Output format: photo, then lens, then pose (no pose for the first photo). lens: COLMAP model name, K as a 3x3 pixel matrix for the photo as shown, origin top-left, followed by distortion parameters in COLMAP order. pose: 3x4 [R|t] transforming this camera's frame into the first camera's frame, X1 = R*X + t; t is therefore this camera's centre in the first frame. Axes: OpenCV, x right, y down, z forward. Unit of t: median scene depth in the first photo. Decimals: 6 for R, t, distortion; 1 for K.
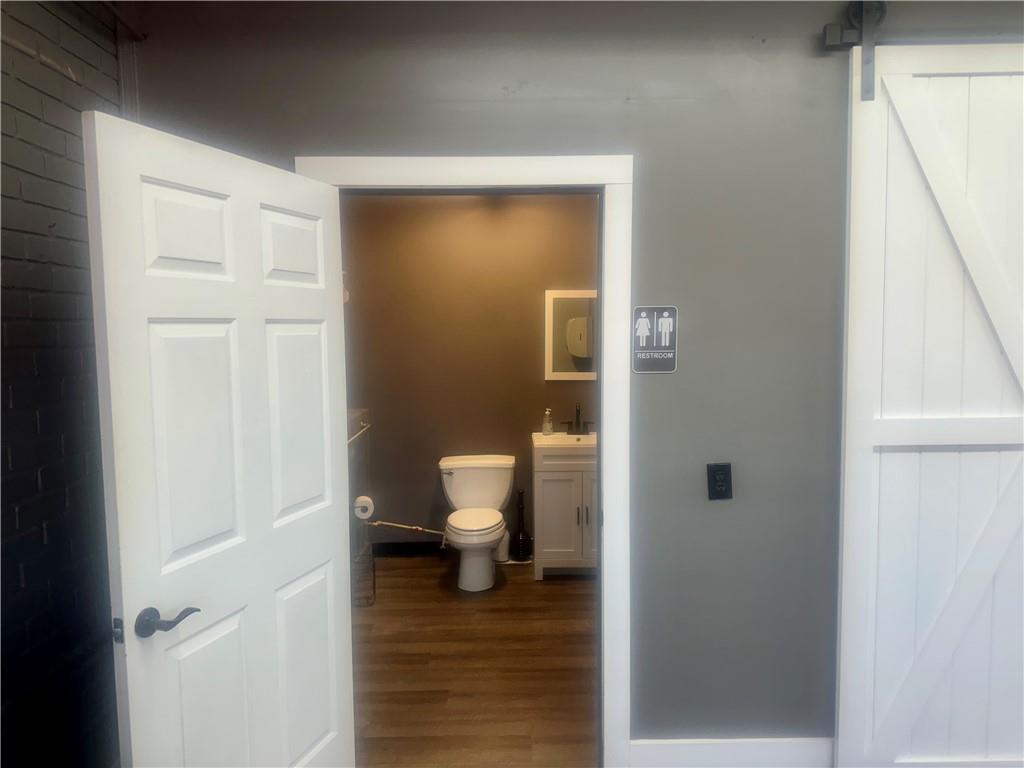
lens RADIAL K [[713.8, 0, 508.6], [0, 713.8, 381.4], [0, 0, 1]] dist [0.045923, -0.056239]
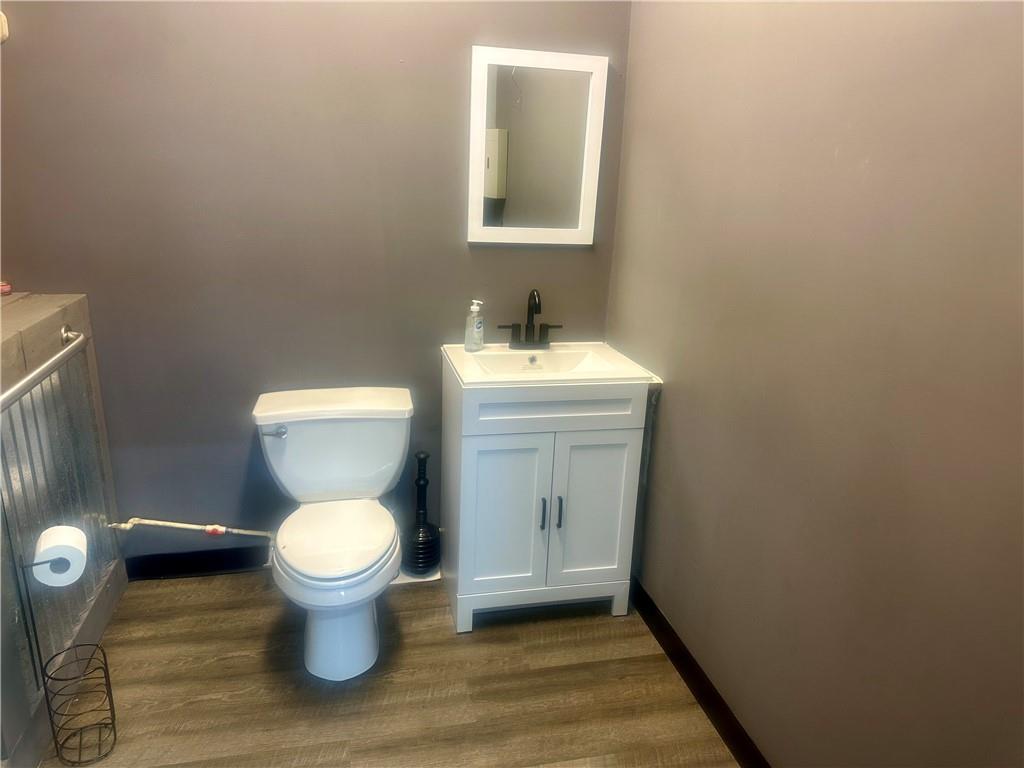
lens RADIAL K [[713.8, 0, 522.4], [0, 713.8, 387.6], [0, 0, 1]] dist [0.045923, -0.056239]
pose [[0.970932, -0.026894, 0.237839, -0.035616], [-0.026203, 0.975752, 0.217303, -0.012501], [-0.237916, -0.217218, 0.946685, 0.500338]]
